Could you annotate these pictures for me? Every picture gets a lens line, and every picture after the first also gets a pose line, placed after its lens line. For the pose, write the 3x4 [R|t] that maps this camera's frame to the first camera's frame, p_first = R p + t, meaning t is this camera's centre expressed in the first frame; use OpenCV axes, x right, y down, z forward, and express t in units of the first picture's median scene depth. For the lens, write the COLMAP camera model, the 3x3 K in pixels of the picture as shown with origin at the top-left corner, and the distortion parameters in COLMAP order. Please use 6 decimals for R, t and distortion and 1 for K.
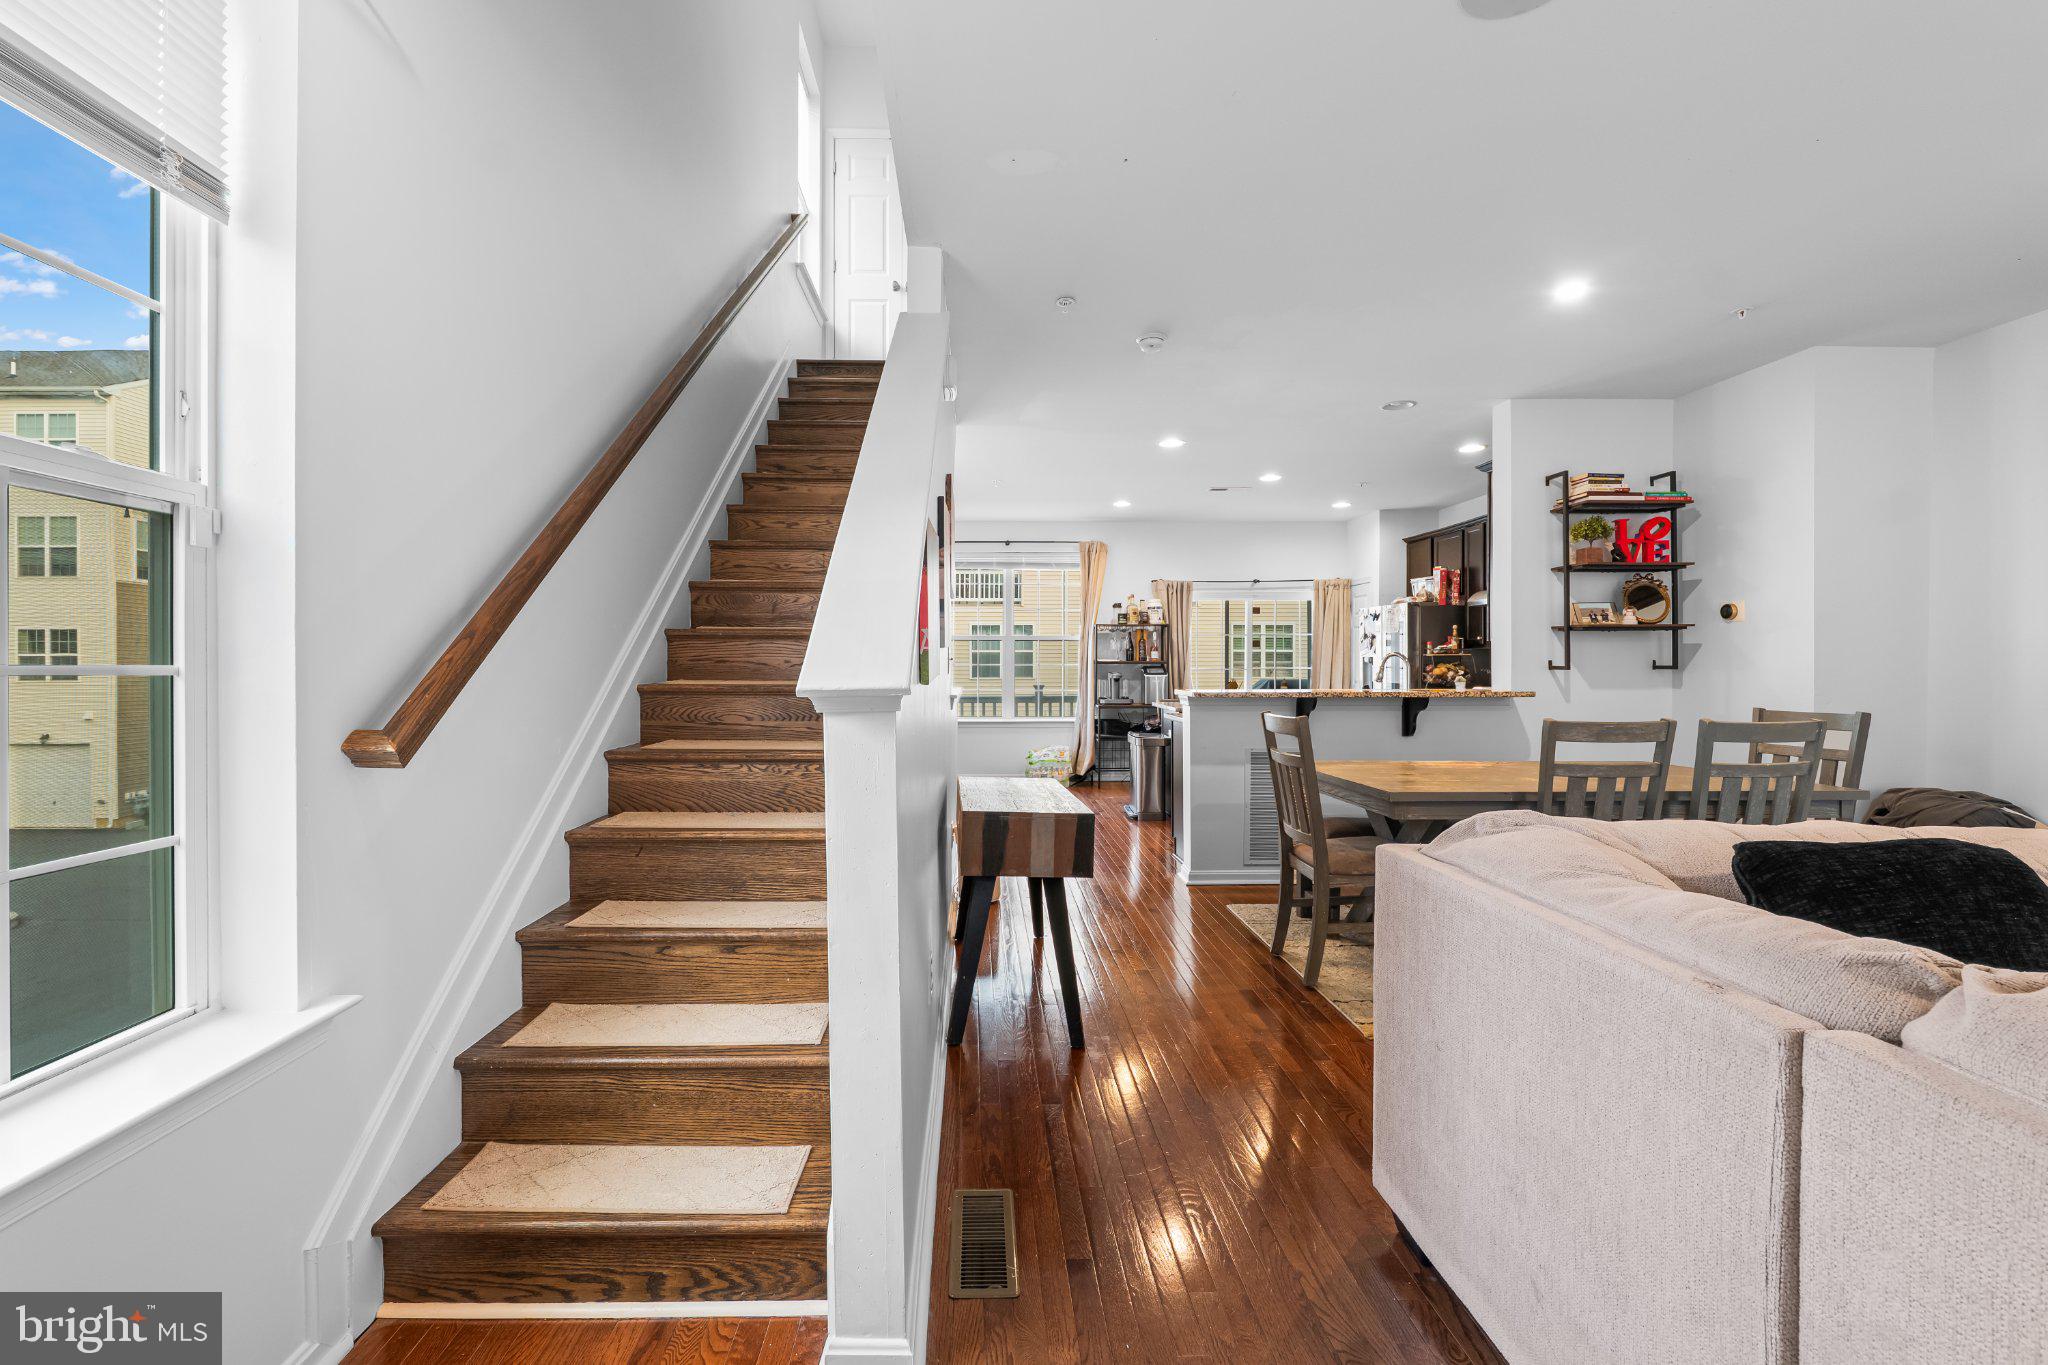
lens RADIAL K [[847.2, 0, 975.5], [0, 847.2, 662.1], [0, 0, 1]] dist [-0.010559, 0.000591]
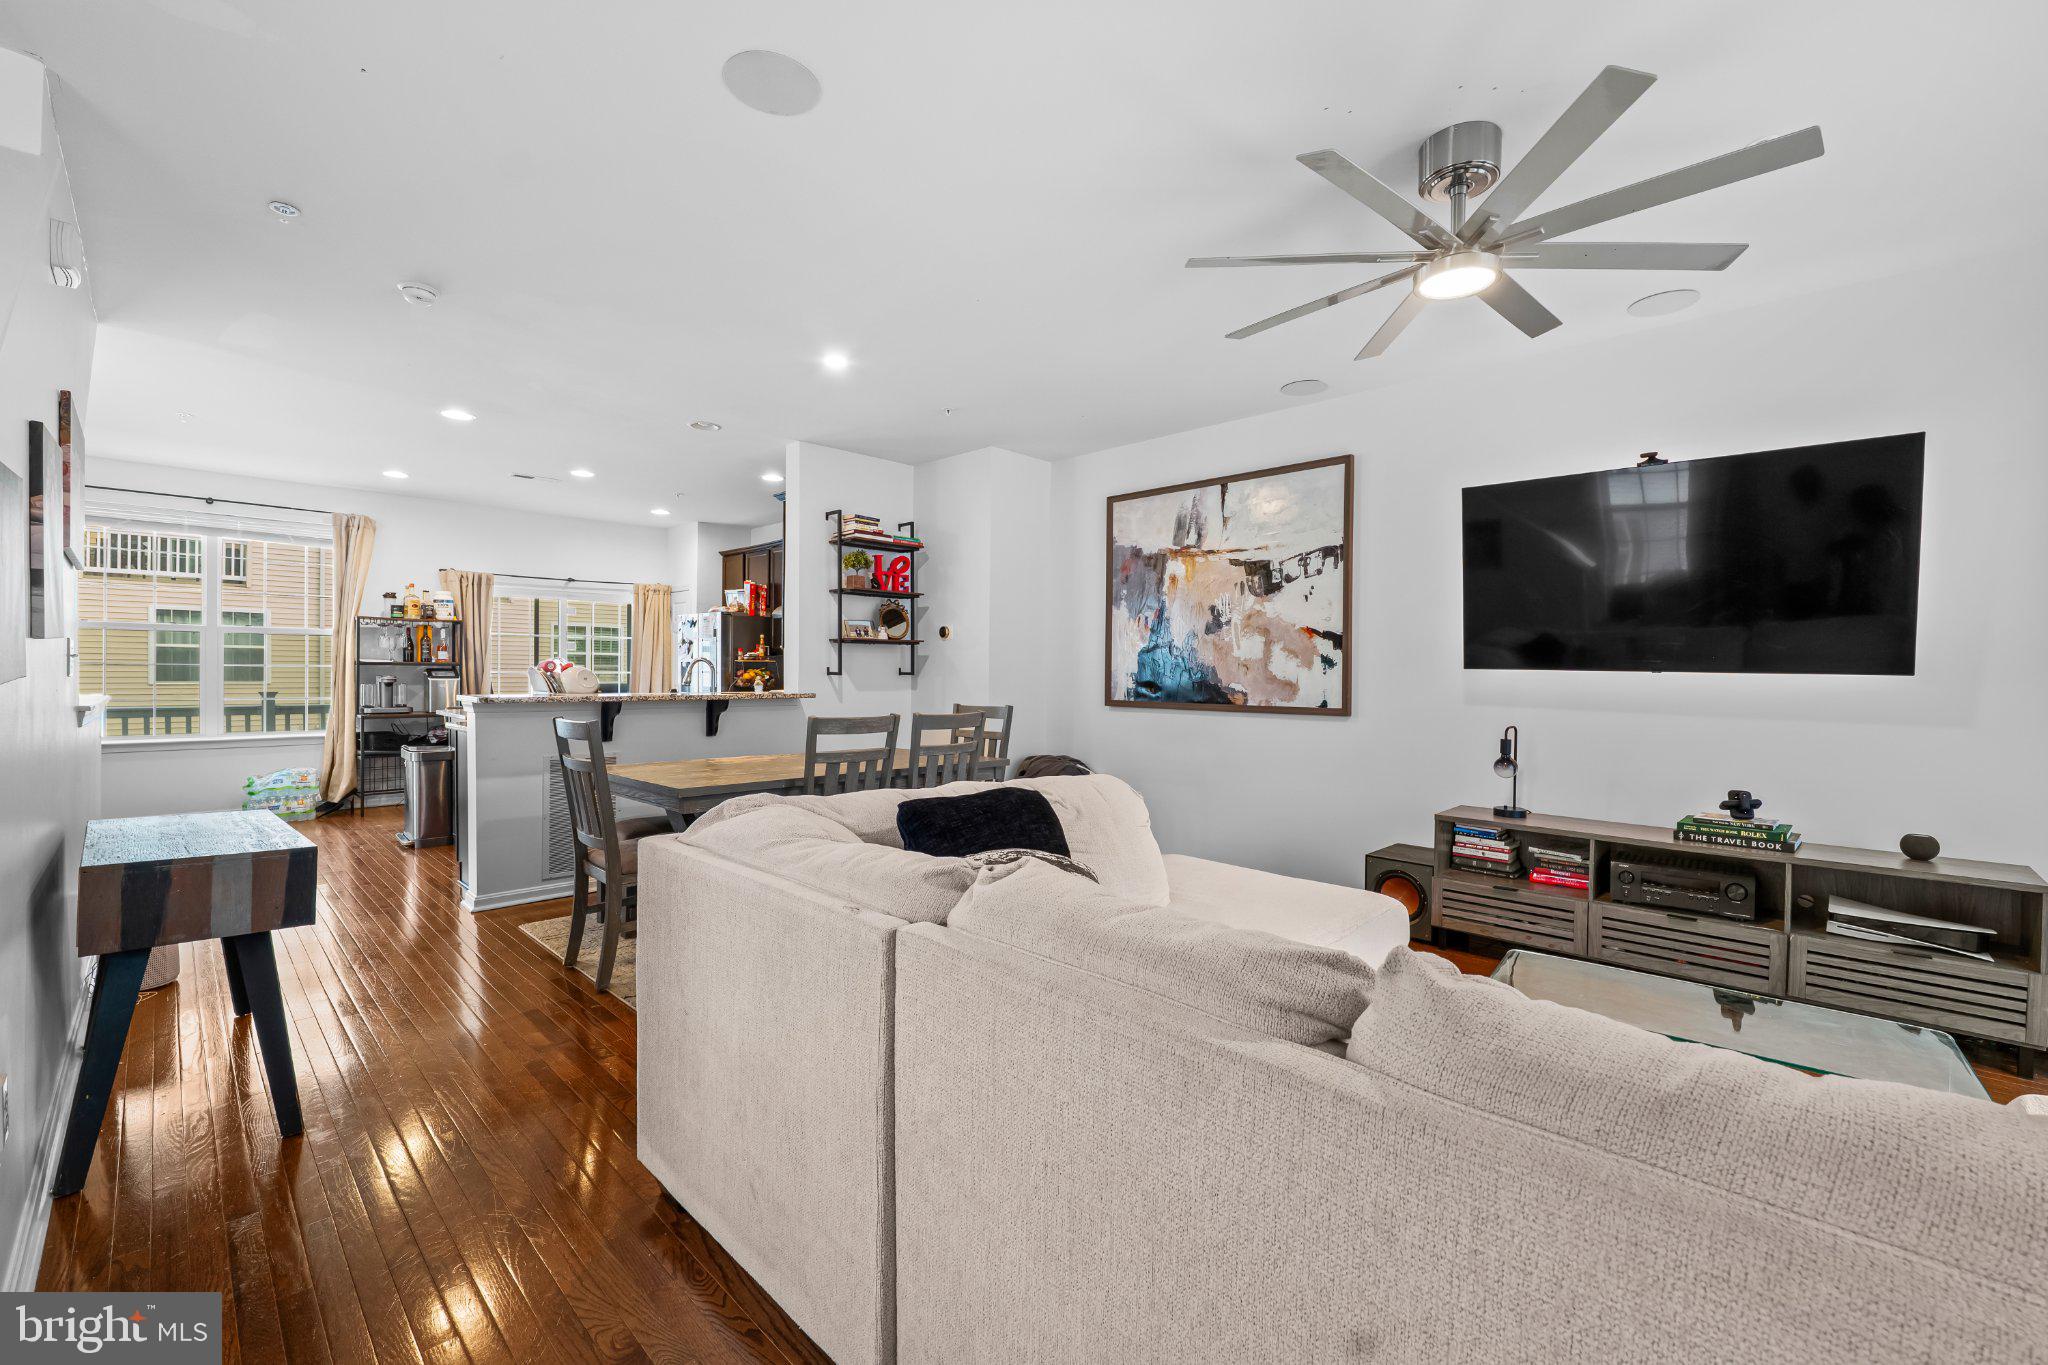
lens RADIAL K [[847.2, 0, 1028.9], [0, 847.2, 678.9], [0, 0, 1]] dist [-0.010559, 0.000591]
pose [[0.705290, 0.001530, 0.708917, 0.036653], [-0.012230, 0.999875, 0.010010, -0.000719], [-0.708814, -0.015730, 0.705220, -0.050209]]
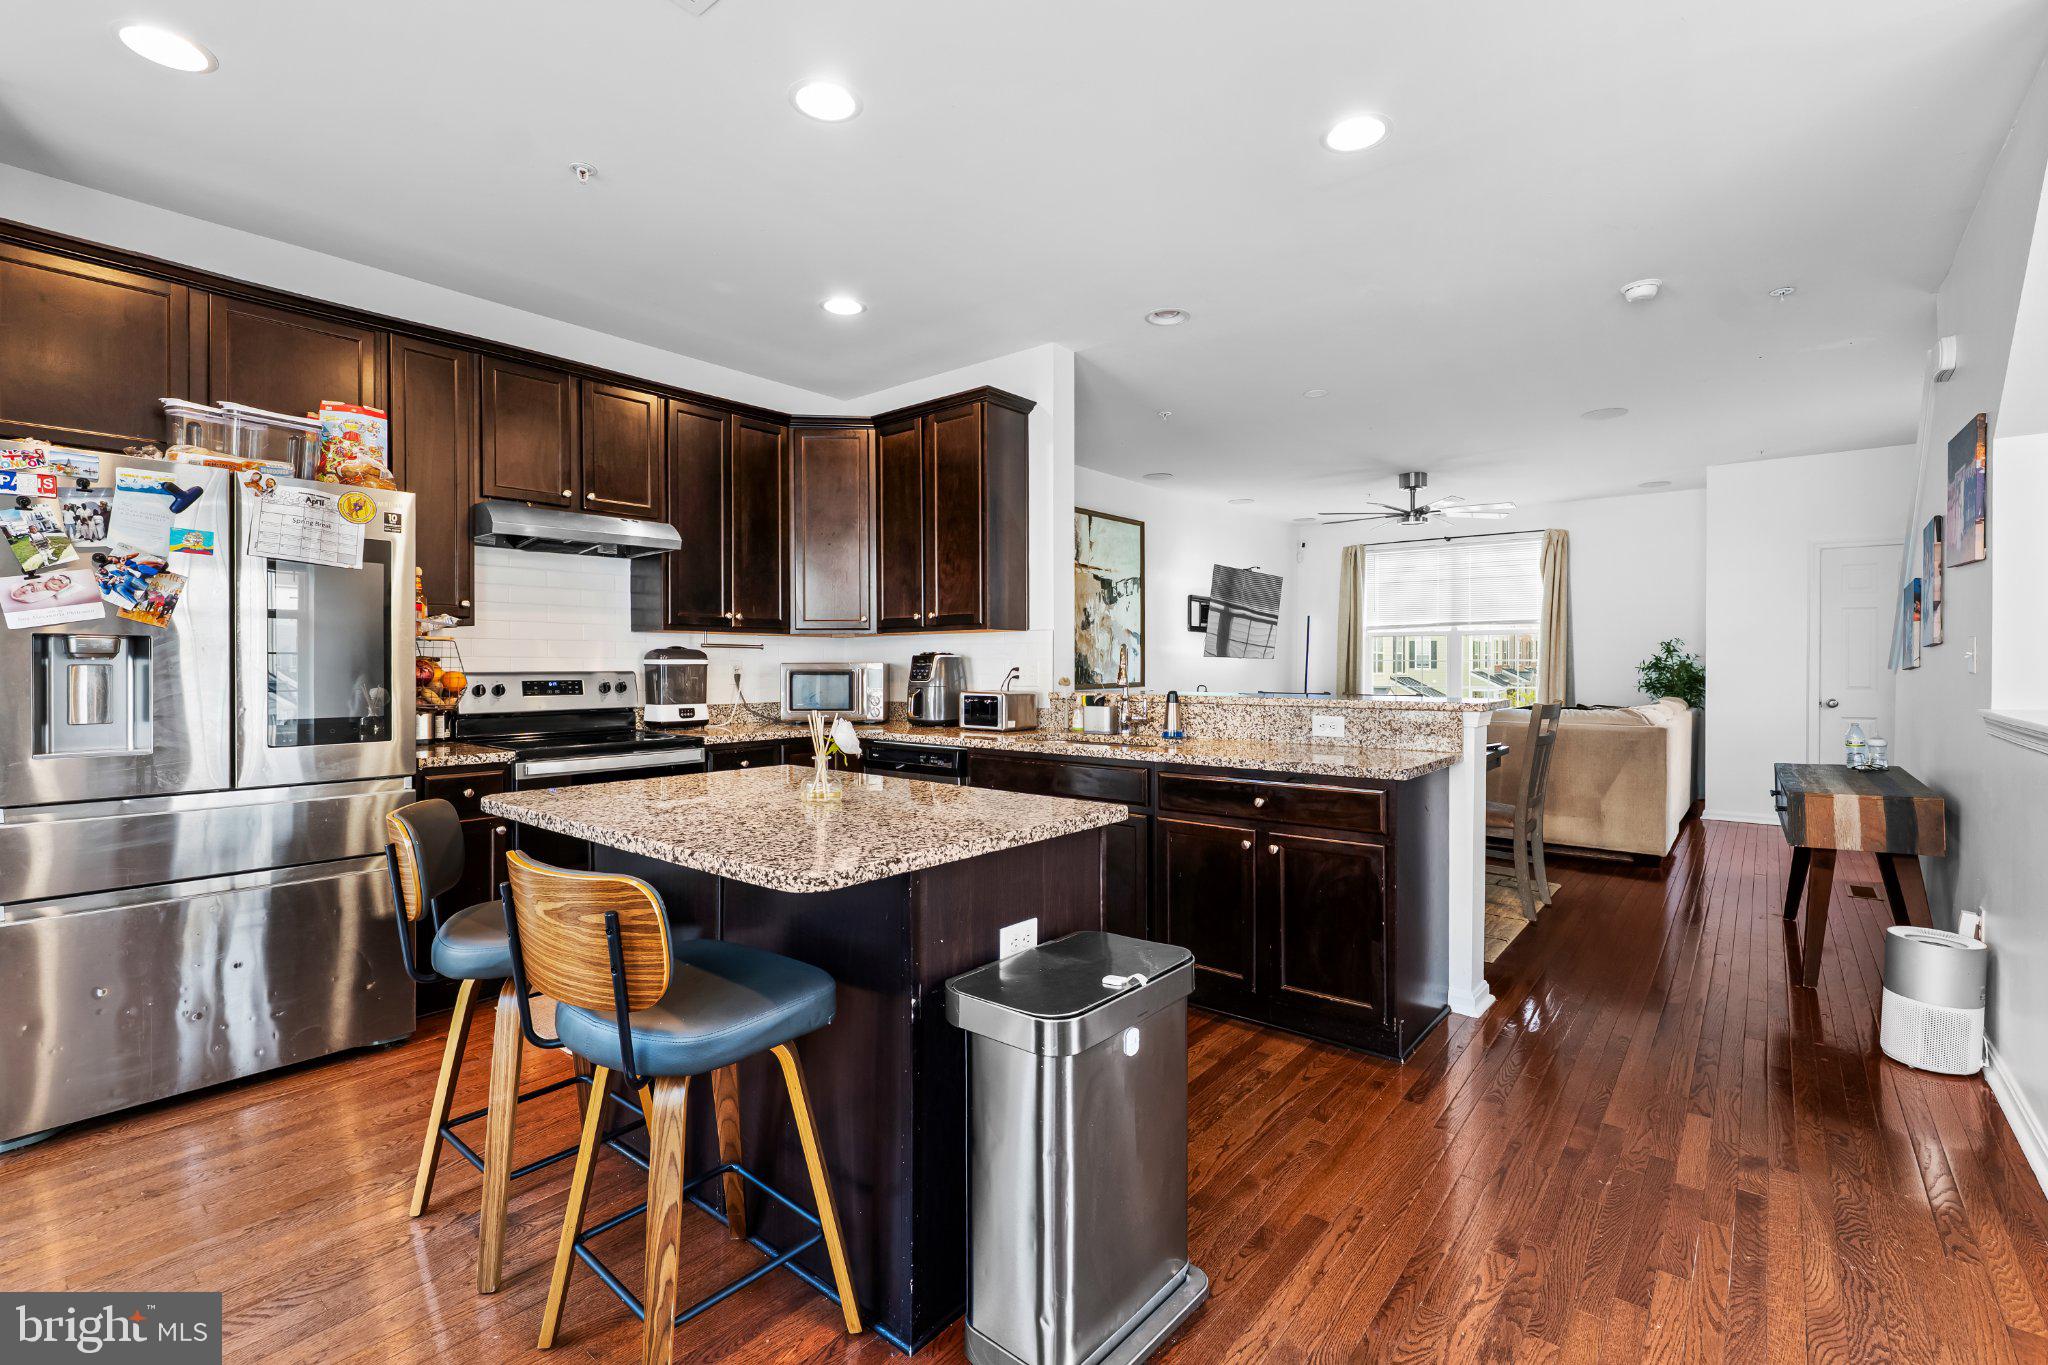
lens RADIAL K [[891.9, 0, 1027.3], [0, 891.9, 668.5], [0, 0, 1]] dist [-0.008104, 0.000209]
pose [[-0.756066, -0.003346, 0.654487, 0.085229], [-0.000355, 0.999989, 0.004703, 0.008319], [-0.654495, 0.003323, -0.756059, 2.068365]]
